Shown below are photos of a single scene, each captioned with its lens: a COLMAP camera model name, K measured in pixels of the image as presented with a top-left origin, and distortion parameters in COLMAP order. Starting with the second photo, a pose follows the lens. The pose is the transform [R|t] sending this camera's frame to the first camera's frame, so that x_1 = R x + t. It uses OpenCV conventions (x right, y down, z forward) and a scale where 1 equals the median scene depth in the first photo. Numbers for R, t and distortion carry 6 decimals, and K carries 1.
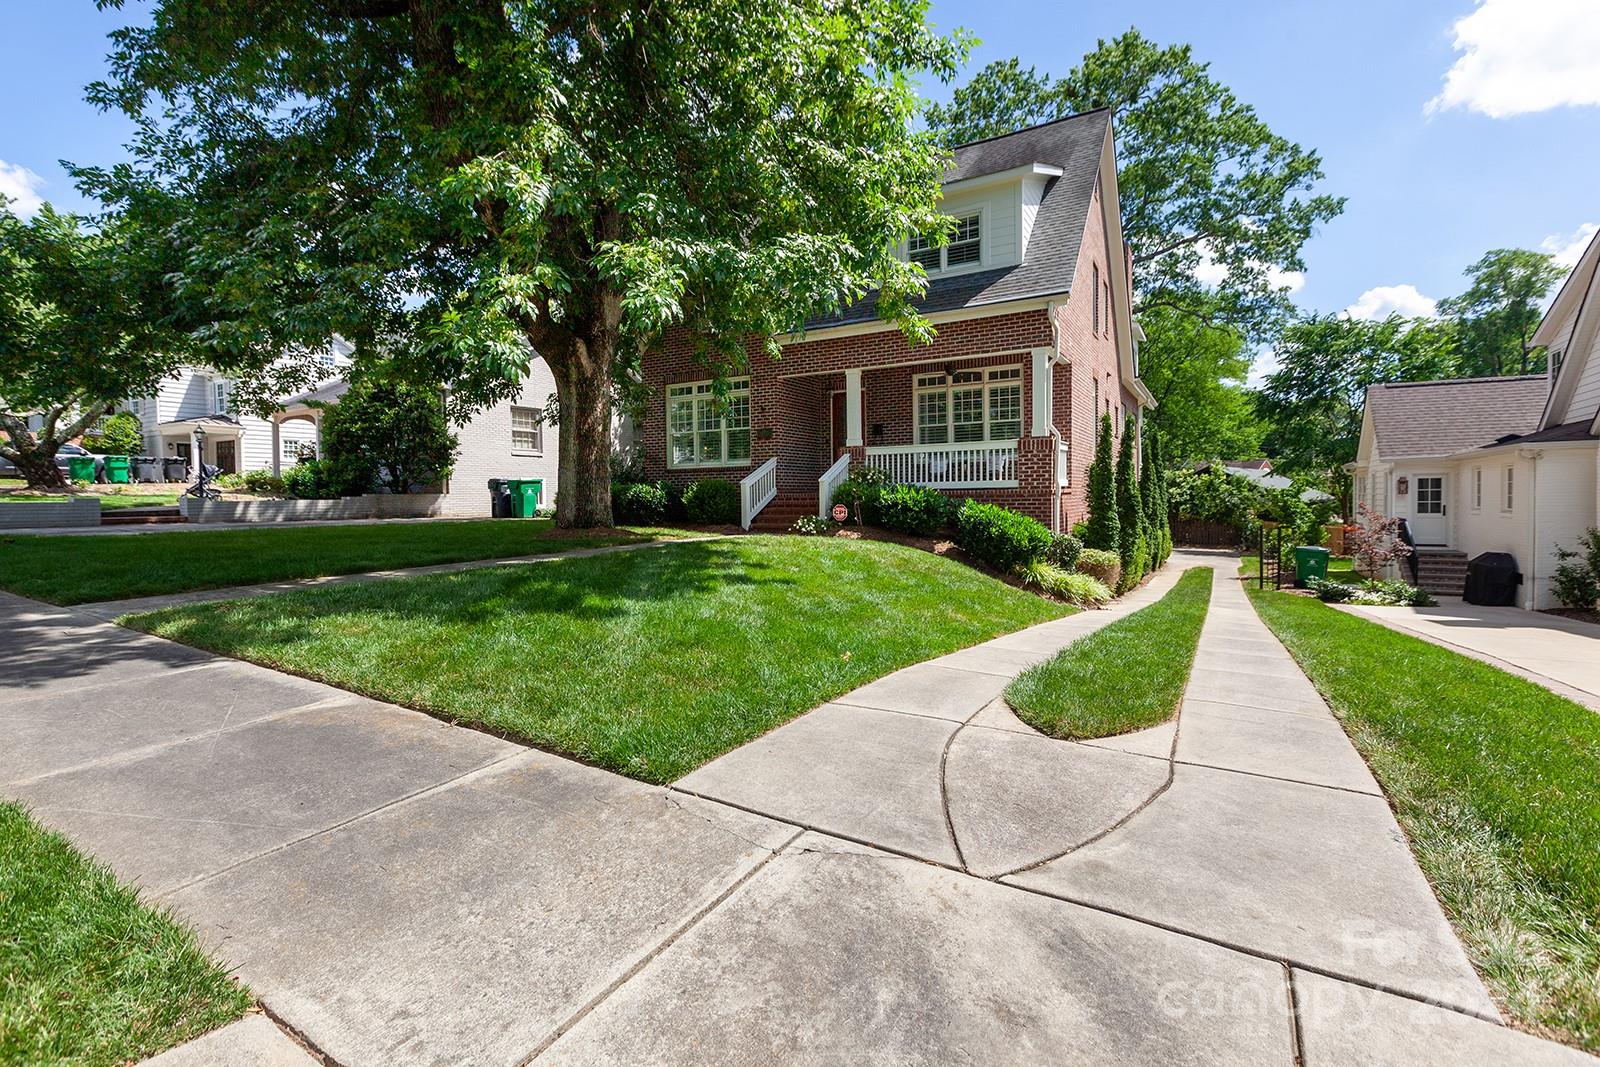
lens RADIAL K [[698.2, 0, 800.0], [0, 698.2, 533.5], [0, 0, 1]] dist [0.000493, 0.000057]
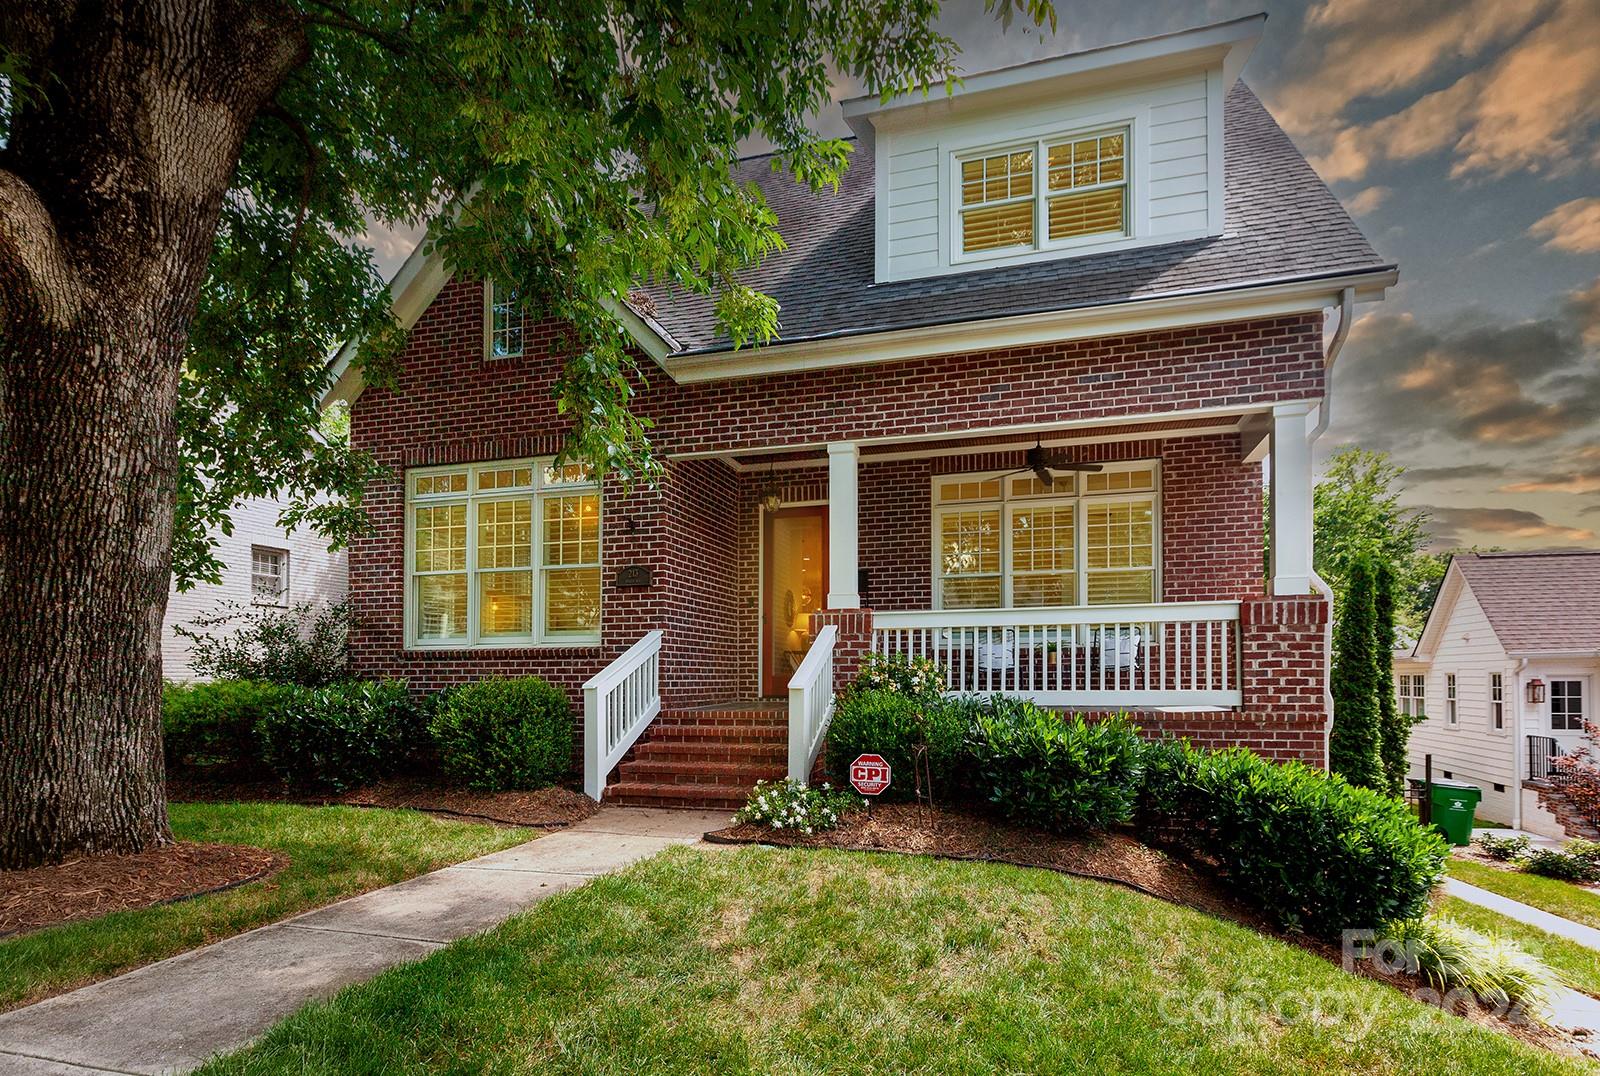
lens RADIAL K [[756.2, 0, 802.4], [0, 756.2, 667.0], [0, 0, 1]] dist [0.000355, 0.000028]
pose [[0.965108, 0.011242, 0.261612, -0.076095], [0.007308, 0.997533, -0.069824, -0.051165], [-0.261752, 0.069300, 0.962644, 0.515208]]
